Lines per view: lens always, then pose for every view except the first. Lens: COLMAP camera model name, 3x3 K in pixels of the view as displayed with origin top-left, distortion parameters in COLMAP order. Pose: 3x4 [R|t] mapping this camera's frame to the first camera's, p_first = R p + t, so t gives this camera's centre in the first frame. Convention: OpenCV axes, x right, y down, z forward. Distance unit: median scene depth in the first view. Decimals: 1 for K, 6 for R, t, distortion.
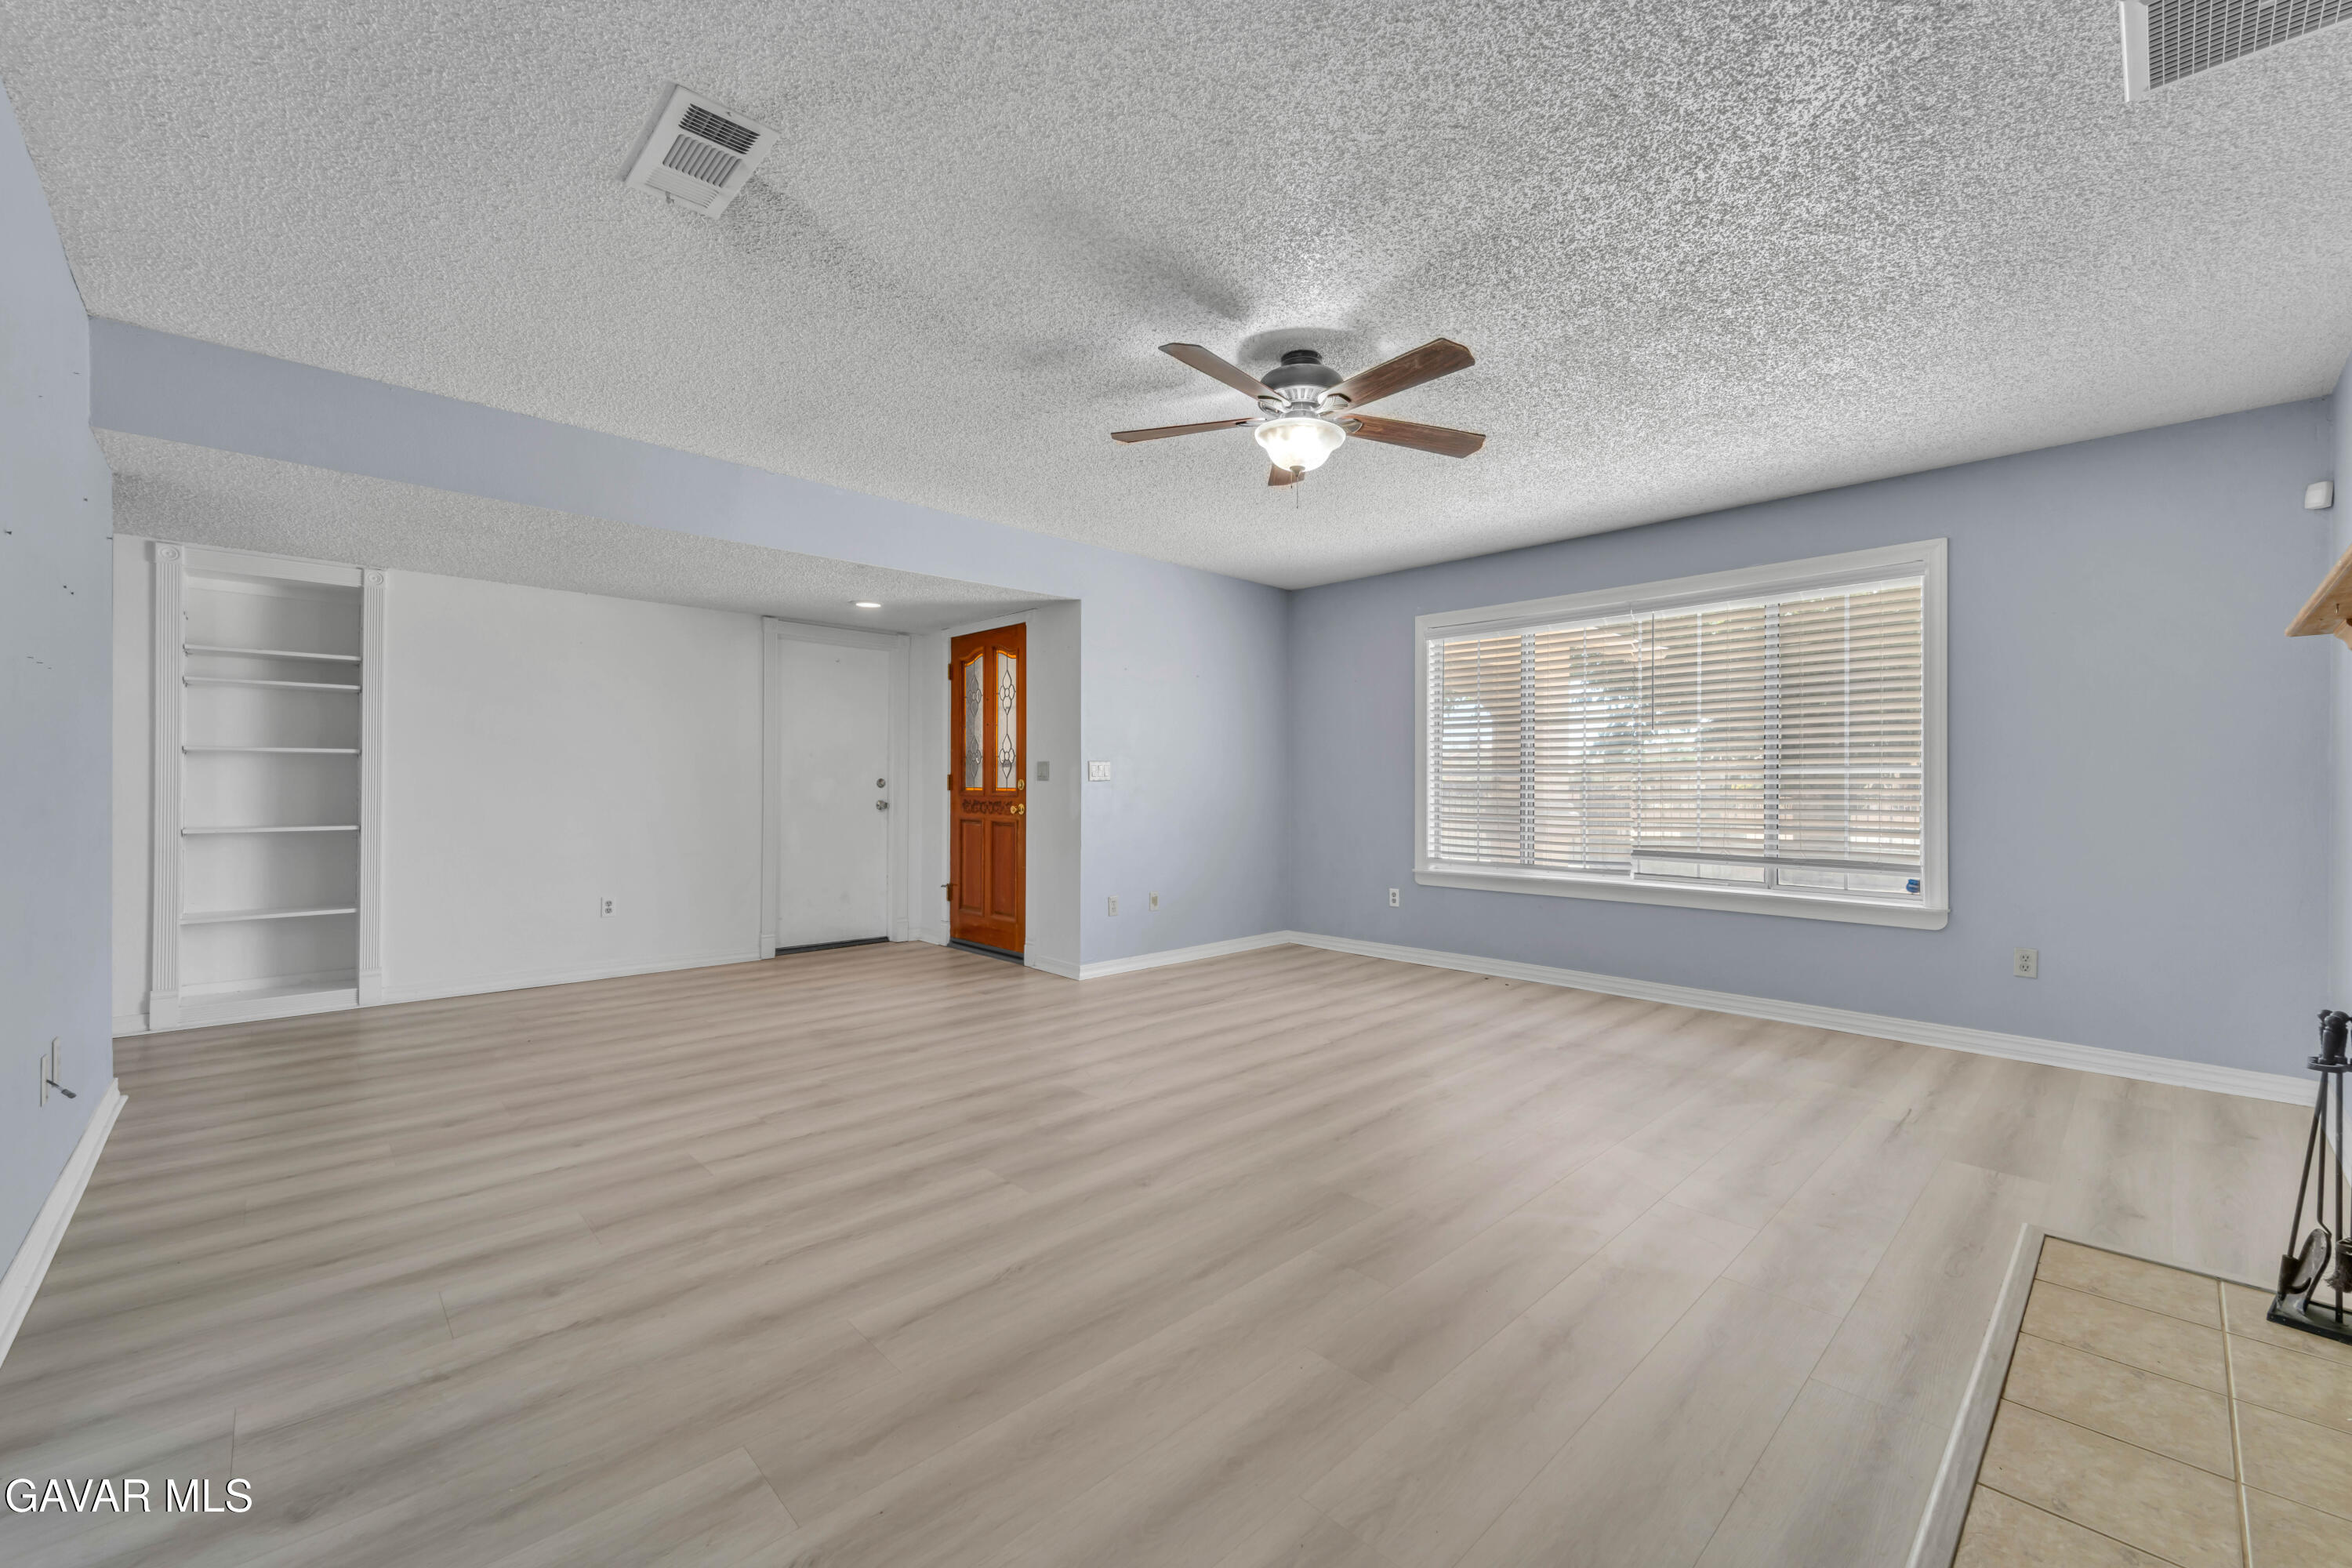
lens RADIAL K [[945.9, 0, 1199.2], [0, 945.9, 783.0], [0, 0, 1]] dist [0.002407, -0.001528]
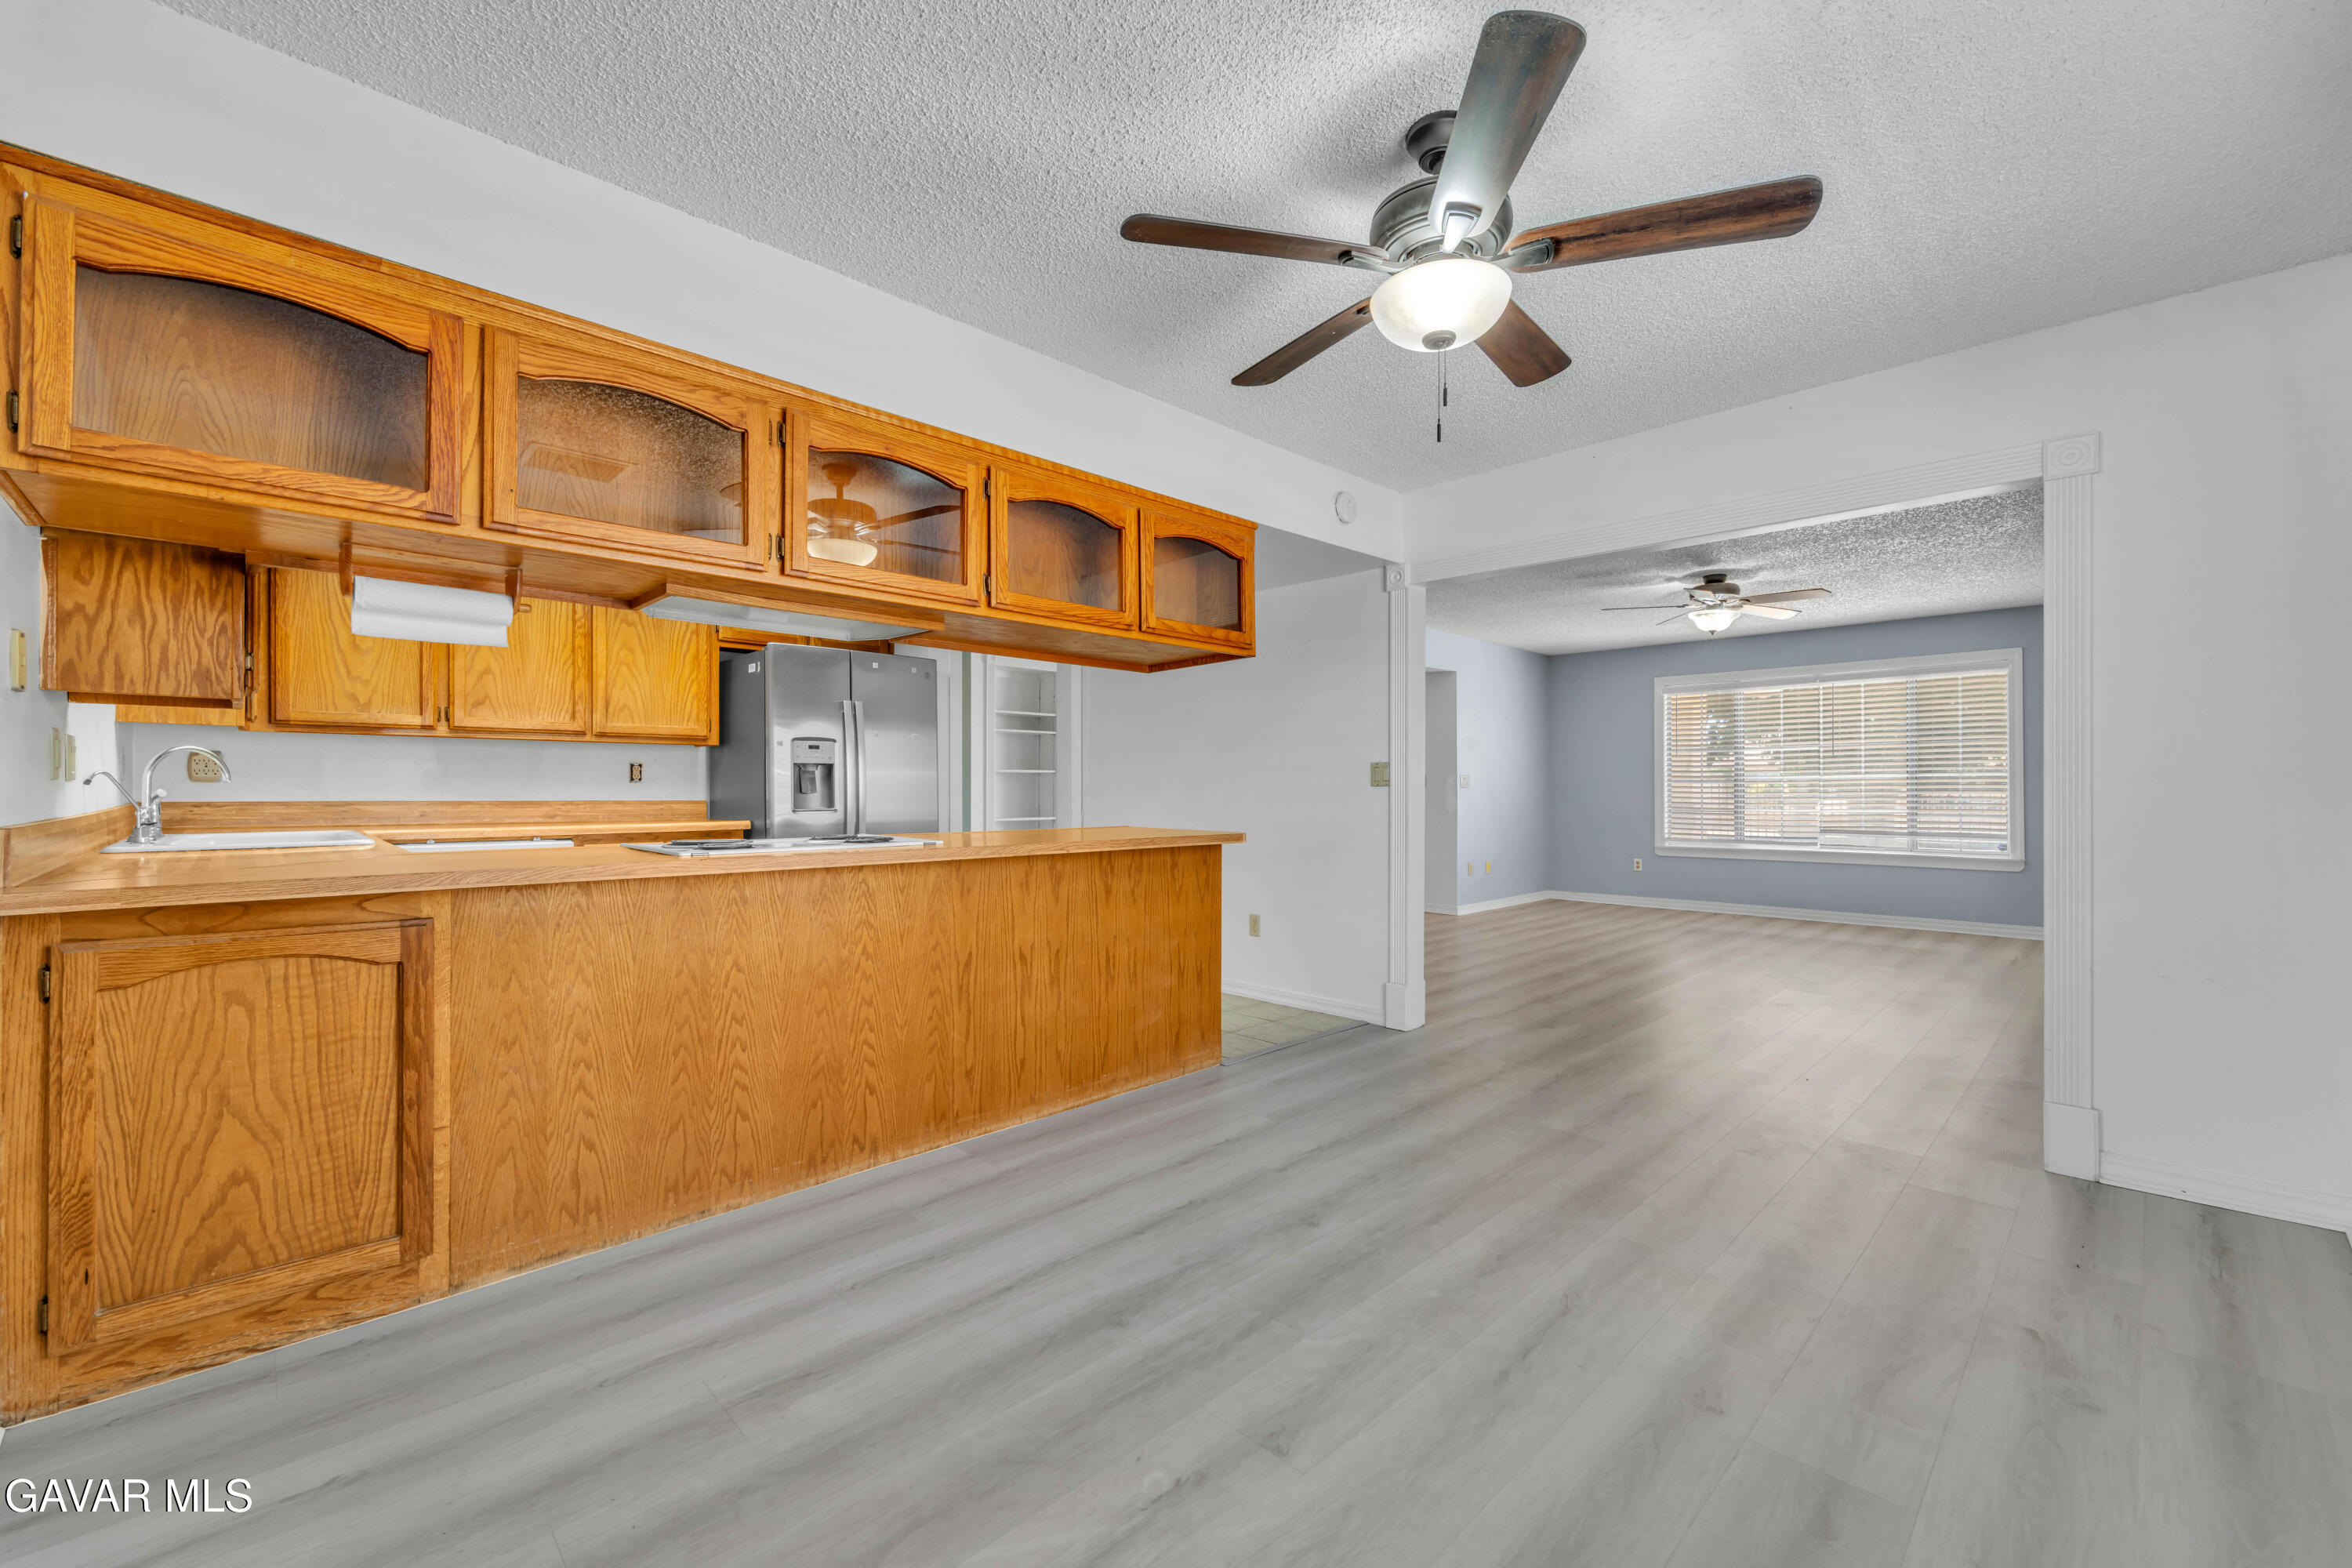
lens RADIAL K [[945.9, 0, 1183.5], [0, 945.9, 788.8], [0, 0, 1]] dist [0.002407, -0.001528]
pose [[0.999985, -0.005163, 0.001826, -0.759071], [0.005162, 0.999987, 0.000439, -0.005516], [-0.001828, -0.000430, 0.999998, -0.740327]]
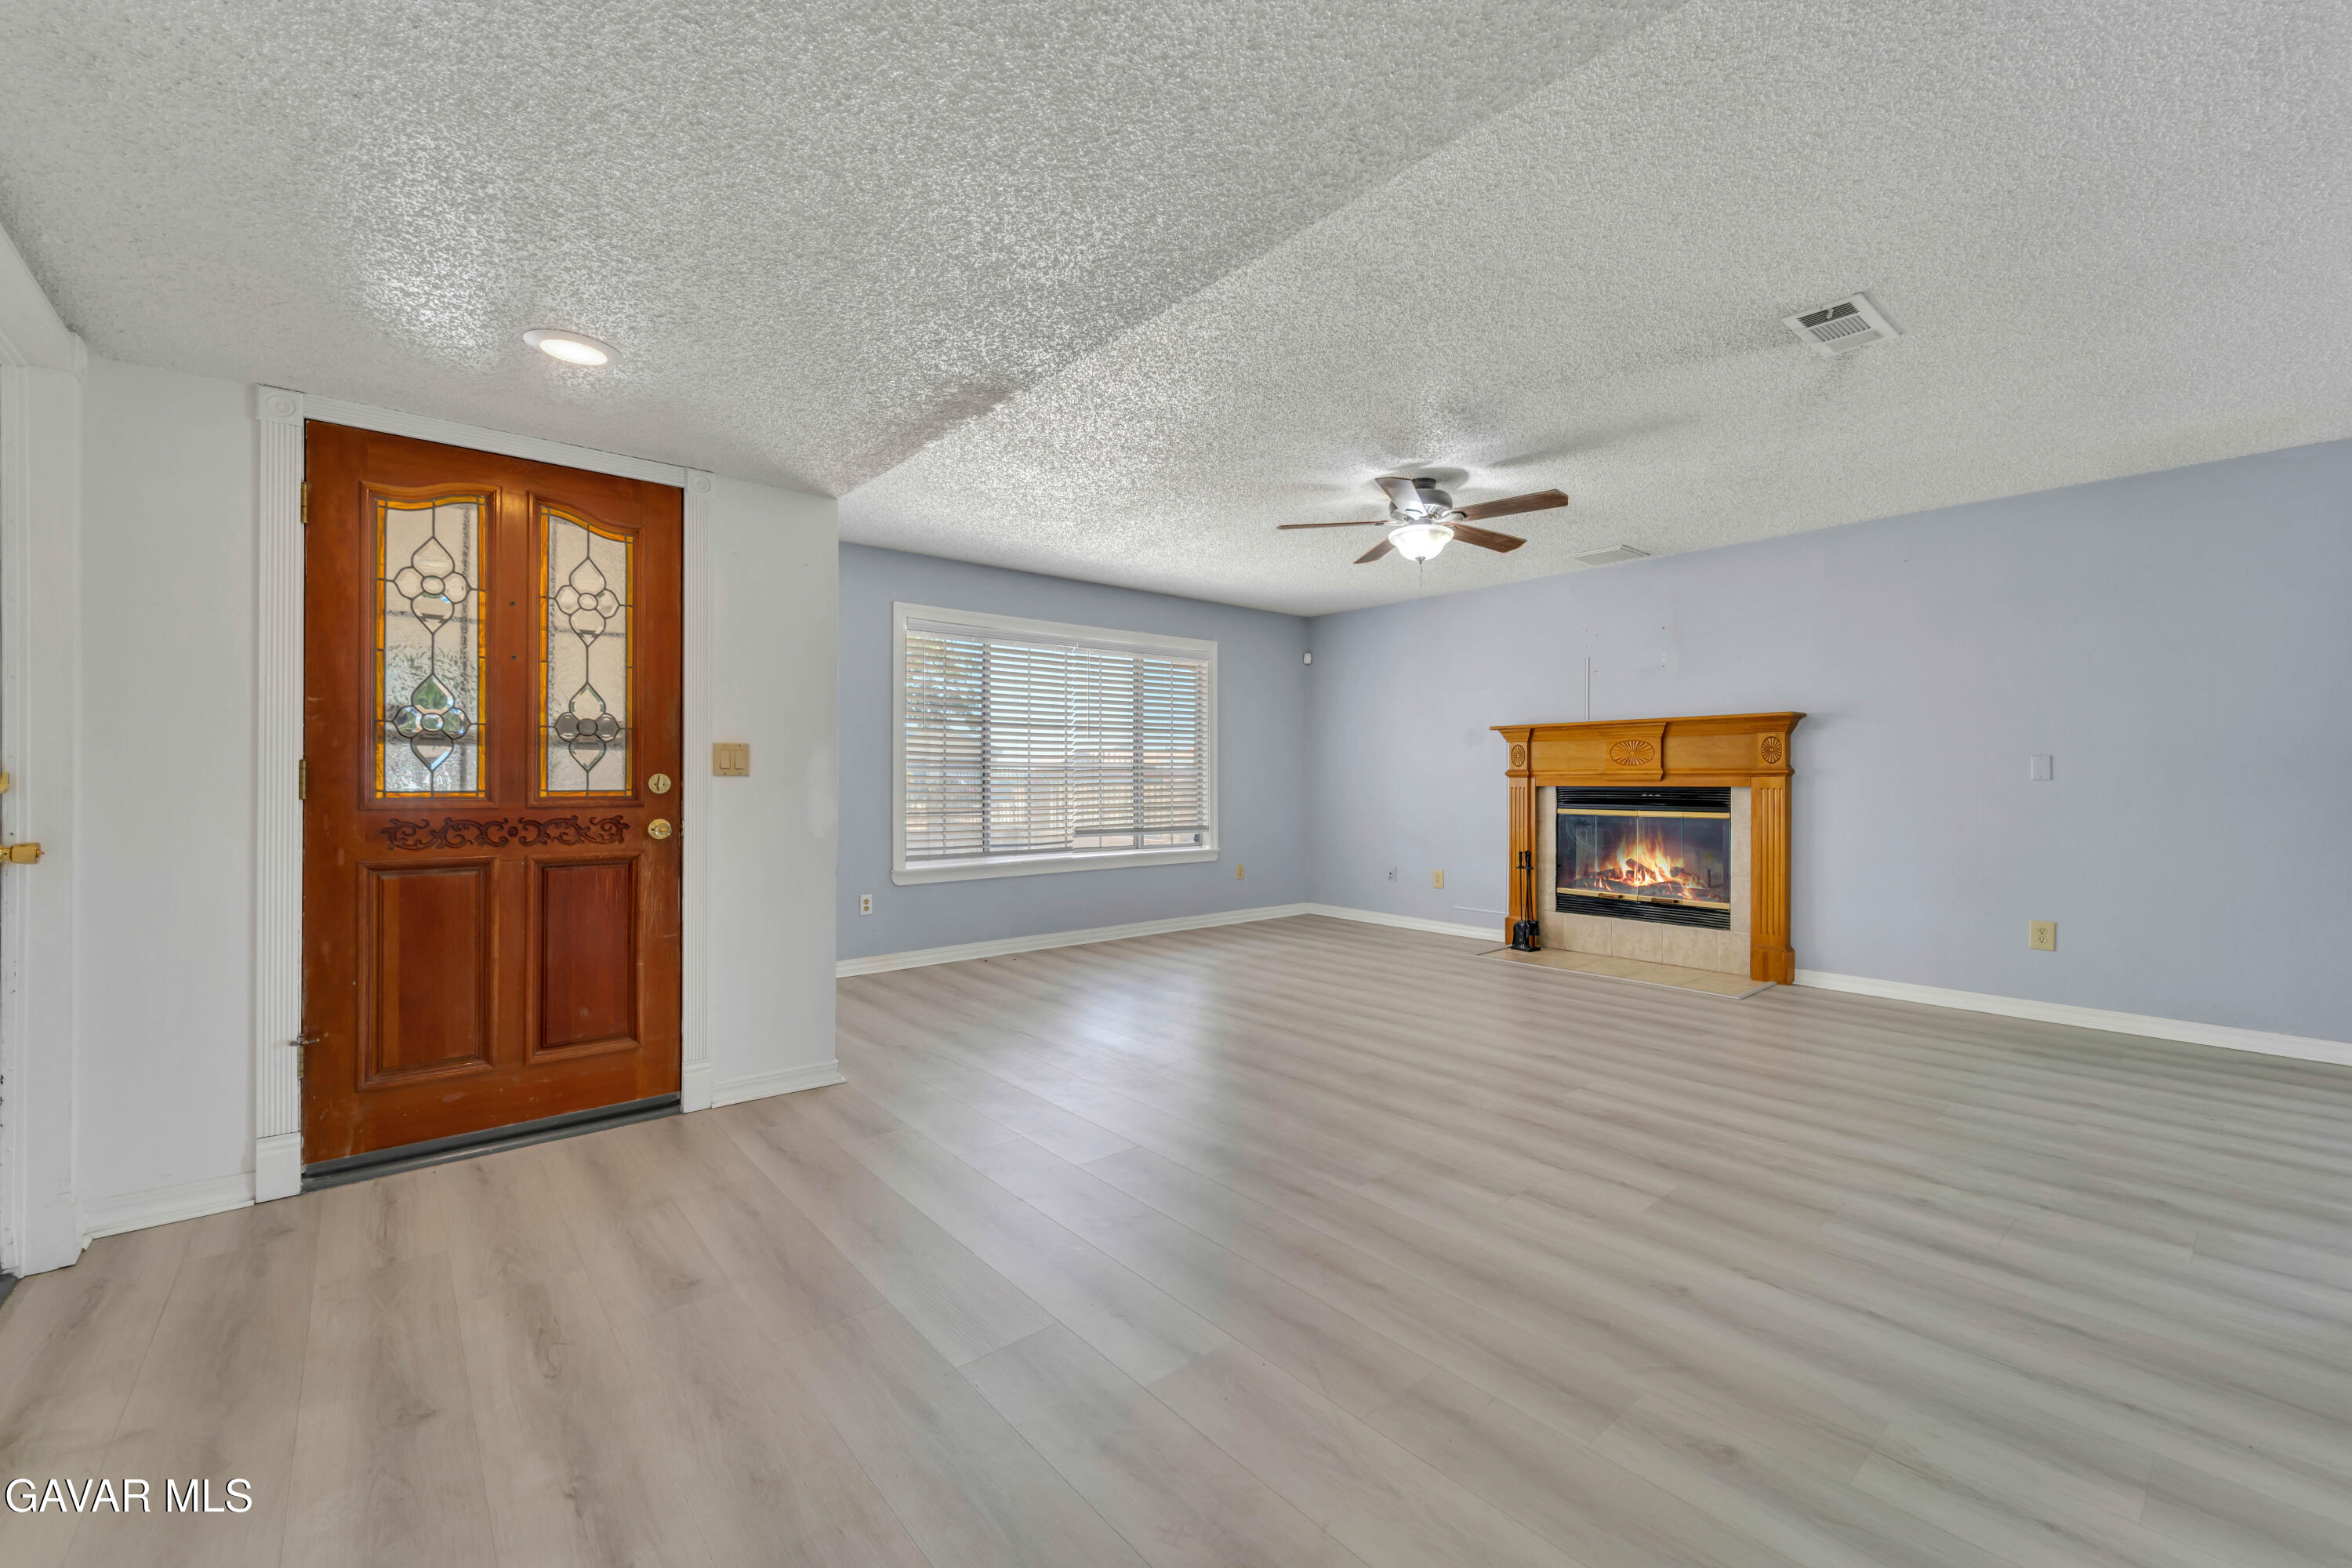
lens RADIAL K [[945.9, 0, 1168.0], [0, 945.9, 773.5], [0, 0, 1]] dist [0.002407, -0.001528]
pose [[0.074409, 0.002915, 0.997224, -0.985108], [-0.001905, 0.999994, -0.002781, -0.004266], [-0.997226, -0.001693, 0.074414, 0.938034]]
